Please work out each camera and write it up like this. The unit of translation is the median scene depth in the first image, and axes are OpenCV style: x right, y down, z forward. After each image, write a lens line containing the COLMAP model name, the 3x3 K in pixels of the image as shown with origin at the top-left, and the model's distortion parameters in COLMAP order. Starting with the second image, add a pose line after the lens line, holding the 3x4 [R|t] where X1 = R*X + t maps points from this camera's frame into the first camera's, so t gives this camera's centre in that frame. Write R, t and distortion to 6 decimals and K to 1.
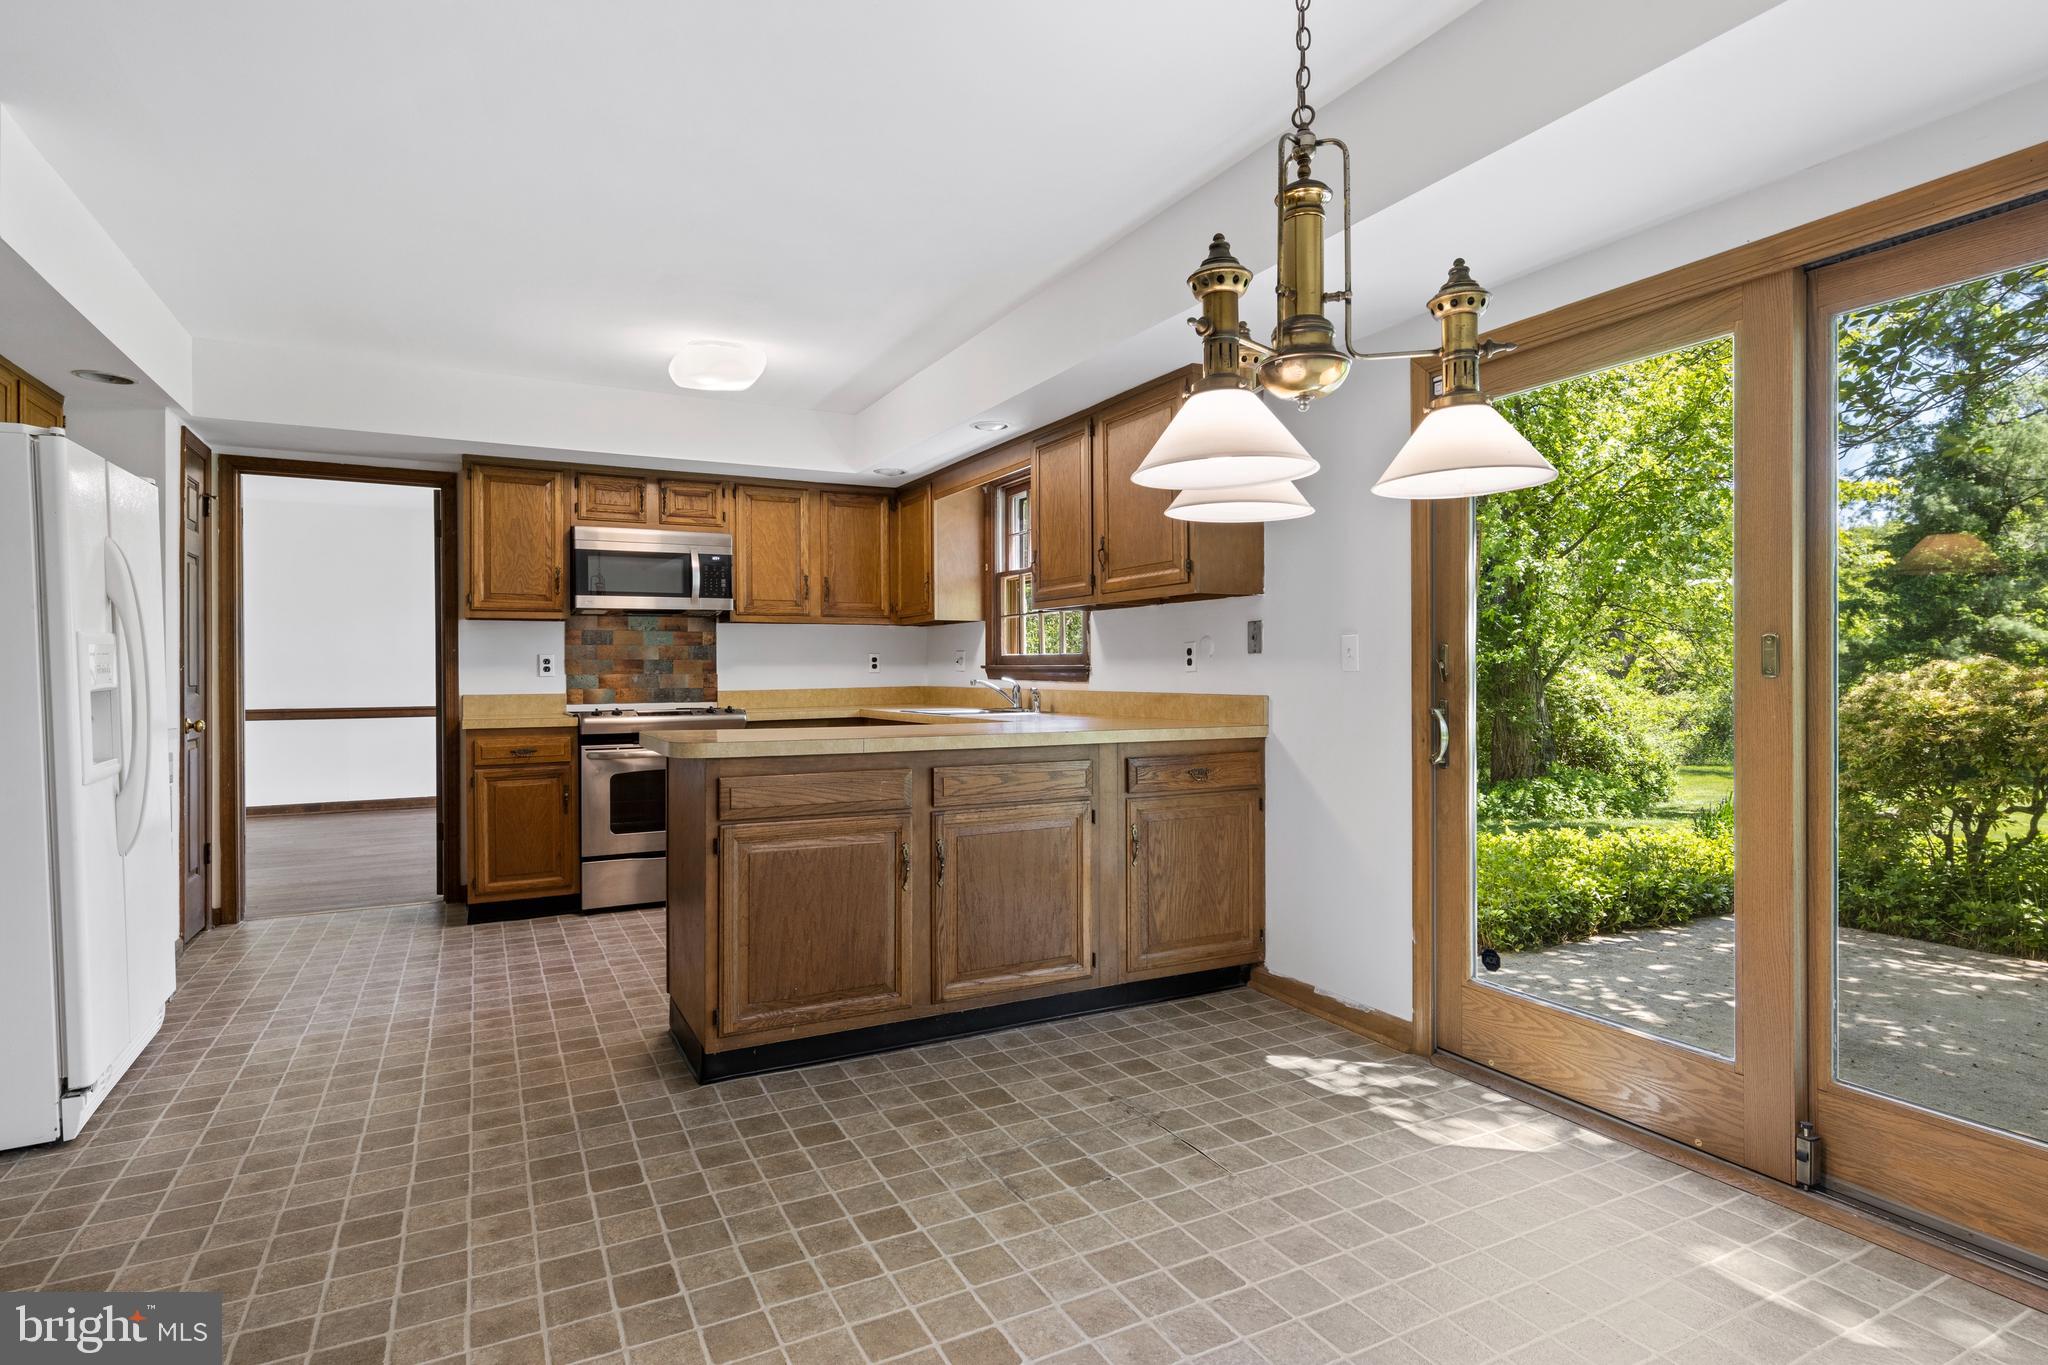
lens RADIAL K [[1047.5, 0, 1028.6], [0, 1047.5, 682.8], [0, 0, 1]] dist [0.006340, -0.000221]
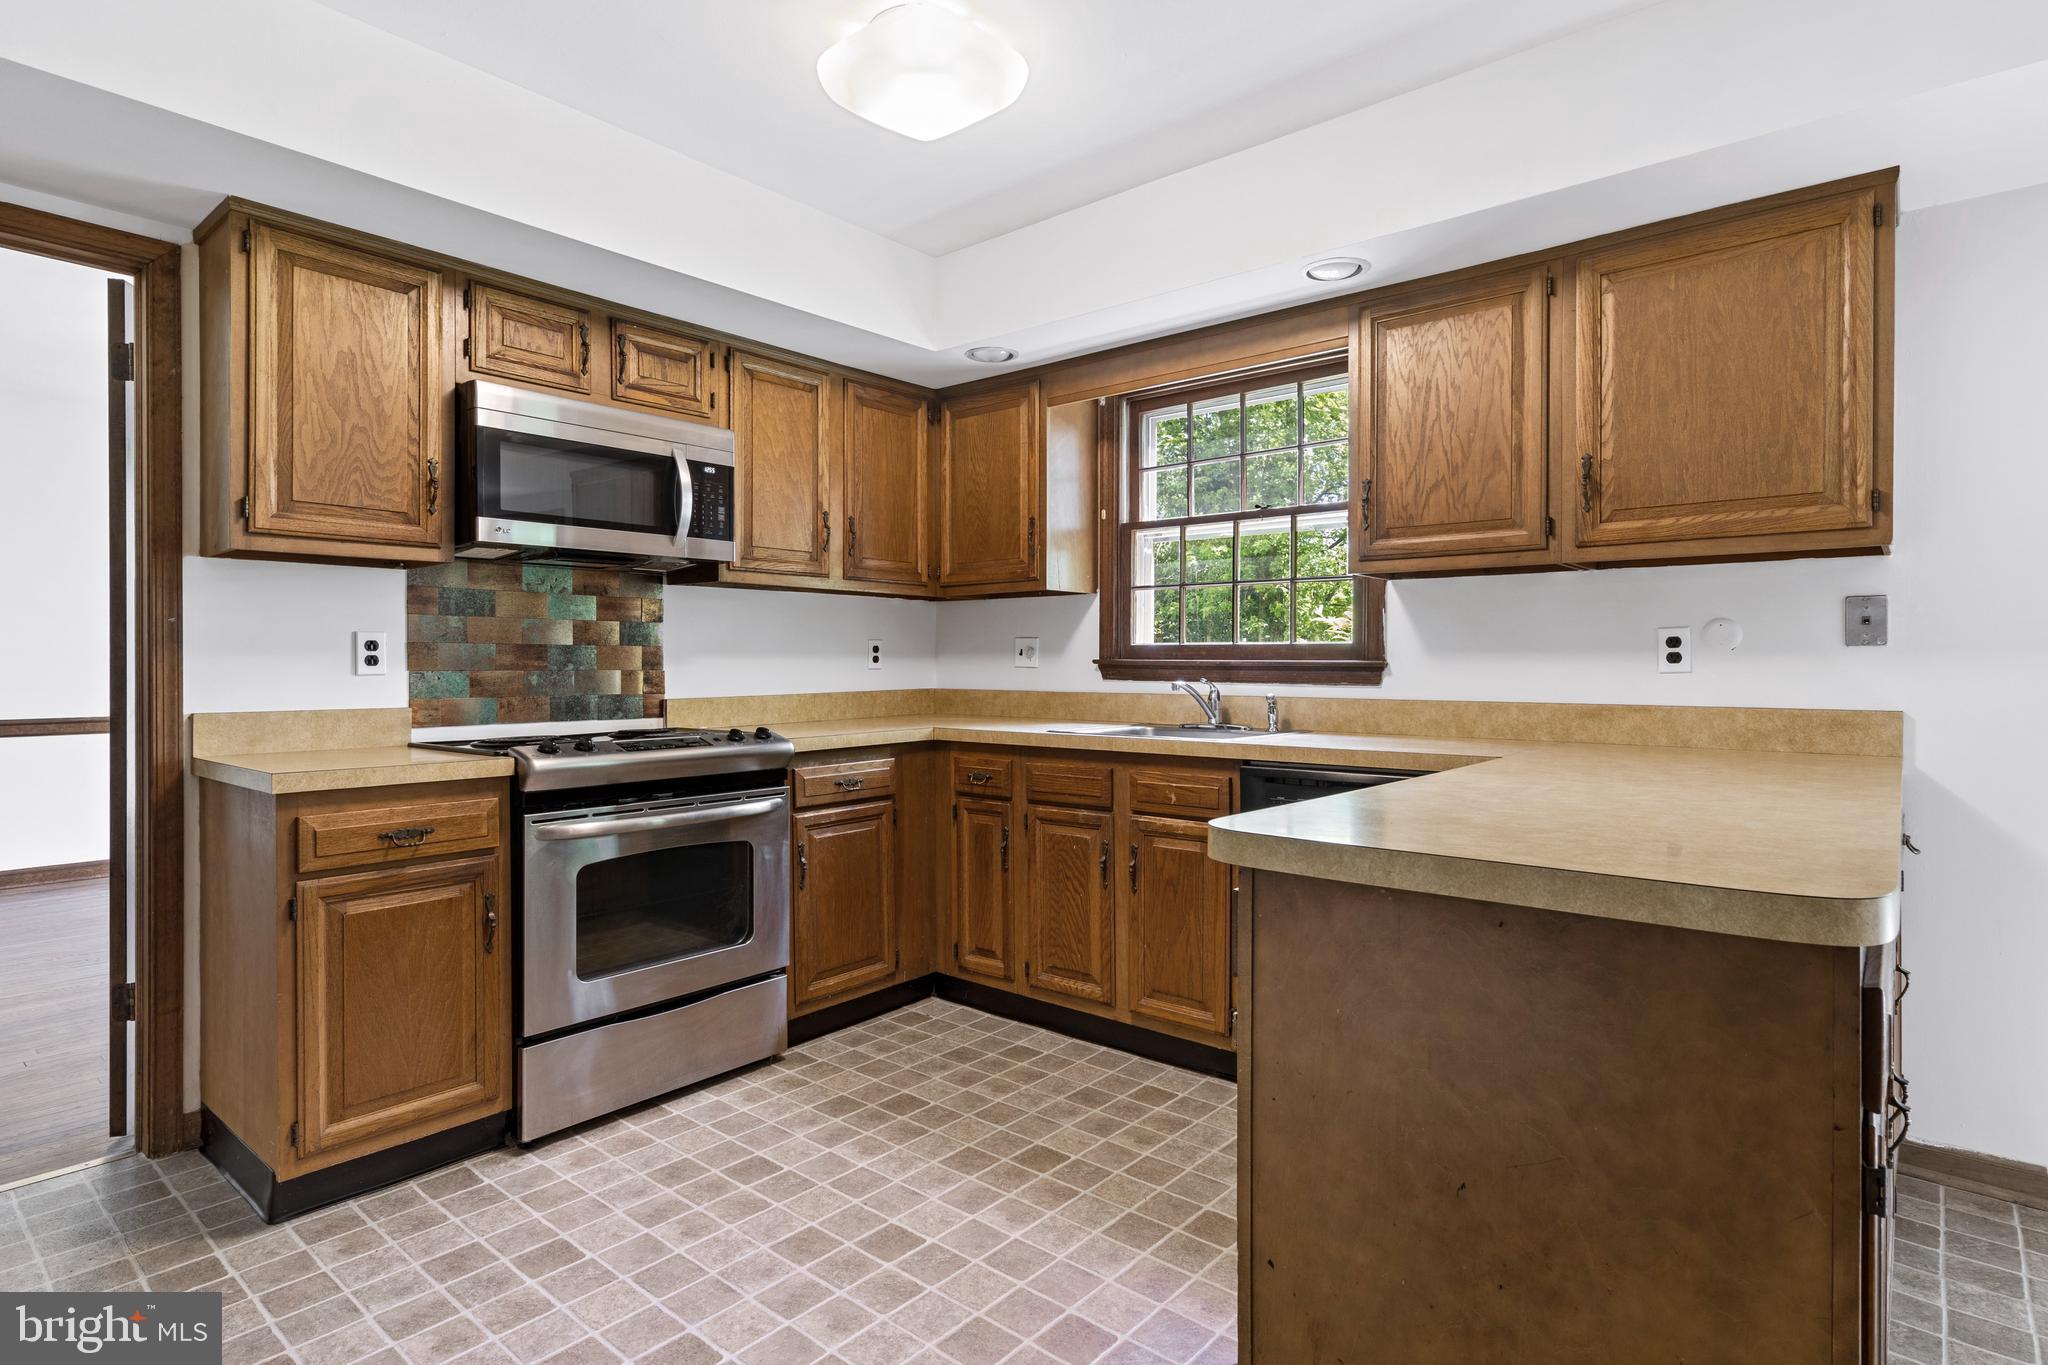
lens RADIAL K [[1047.5, 0, 1019.2], [0, 1047.5, 672.4], [0, 0, 1]] dist [0.006340, -0.000221]
pose [[0.930631, 0.003517, 0.365943, -0.353095], [-0.002059, 0.999988, -0.004376, -0.005487], [-0.365954, 0.003319, 0.930627, 0.404579]]
